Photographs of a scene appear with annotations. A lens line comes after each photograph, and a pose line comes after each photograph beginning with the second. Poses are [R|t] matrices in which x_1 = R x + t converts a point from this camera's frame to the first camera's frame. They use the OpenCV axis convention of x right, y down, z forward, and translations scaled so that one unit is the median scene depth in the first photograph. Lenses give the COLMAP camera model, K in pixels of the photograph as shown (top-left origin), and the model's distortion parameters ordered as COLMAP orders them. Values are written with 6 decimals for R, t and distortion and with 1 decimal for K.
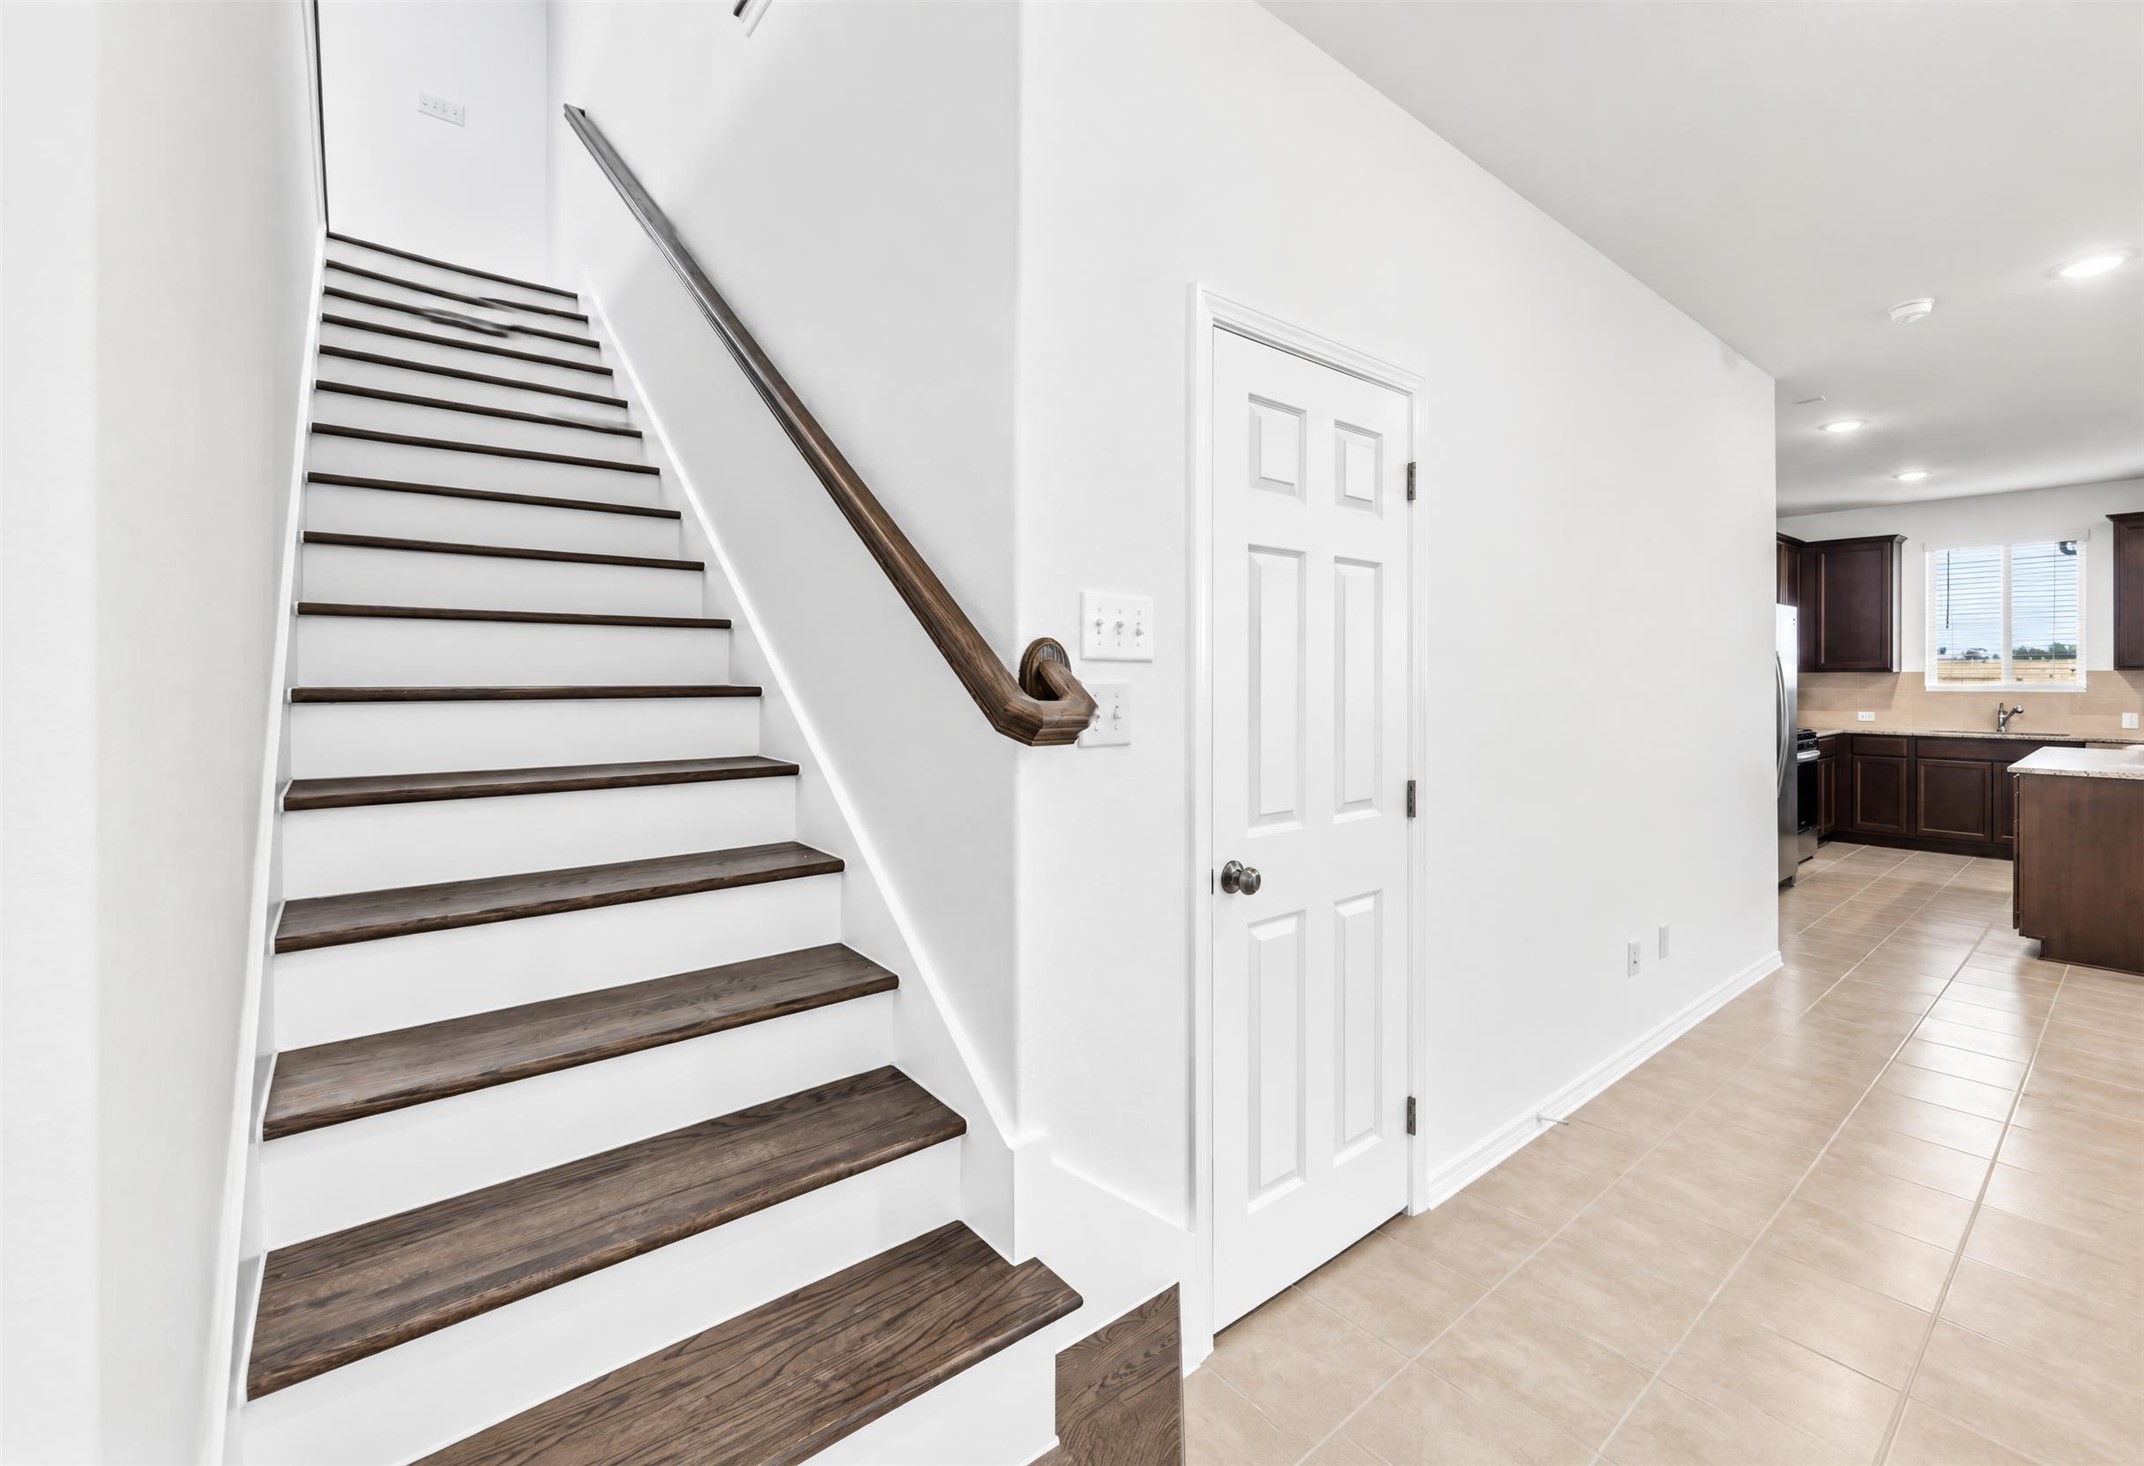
lens RADIAL K [[904.3, 0, 1075.5], [0, 904.3, 694.6], [0, 0, 1]] dist [-0.016575, -0.000133]
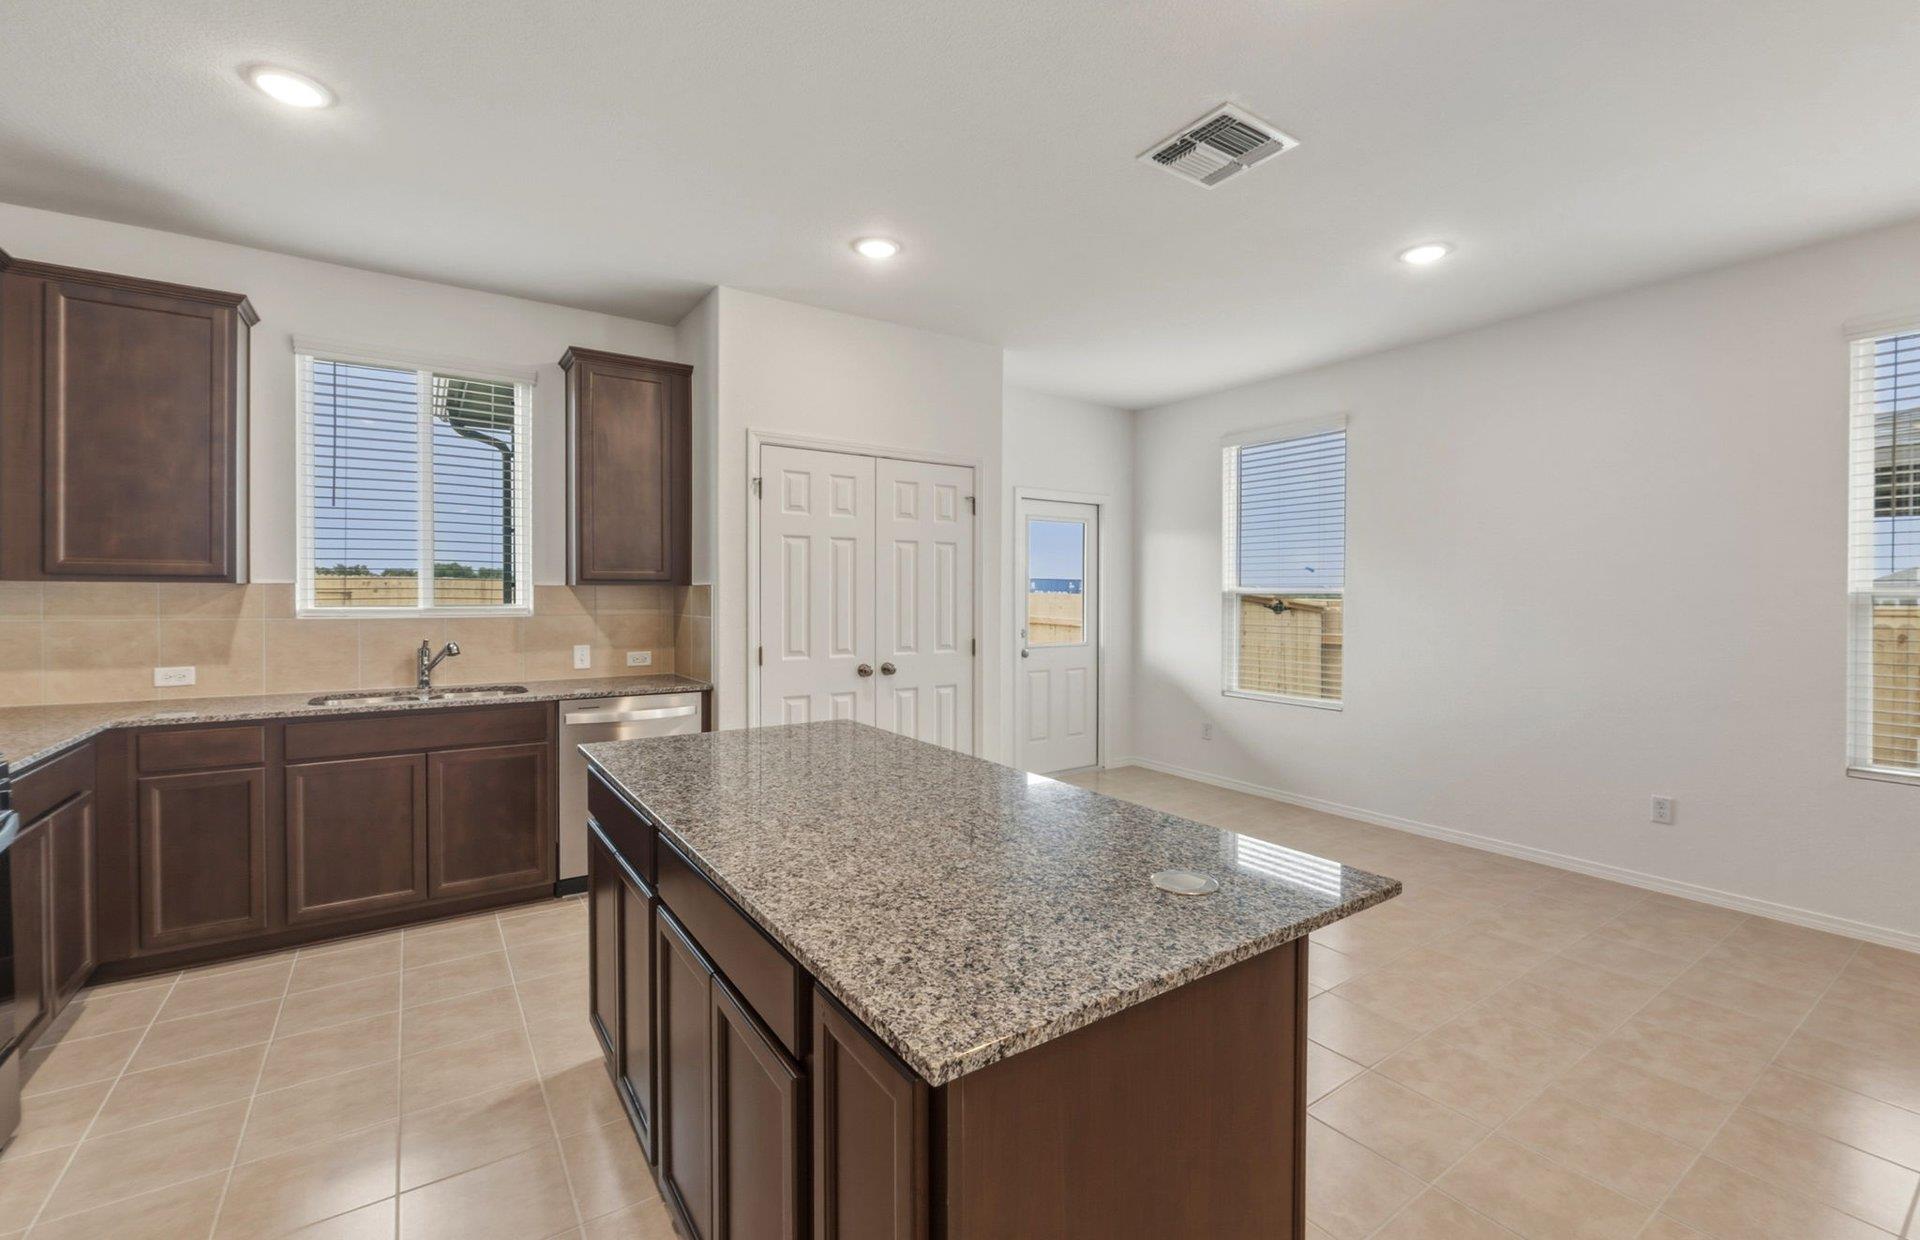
lens RADIAL K [[807.8, 0, 958.7], [0, 807.8, 600.5], [0, 0, 1]] dist [-0.000393, -0.000049]
pose [[0.074567, -0.002429, 0.997213, 0.512592], [0.009627, 0.999952, 0.001716, -0.012986], [-0.997170, 0.009472, 0.074587, 0.578829]]
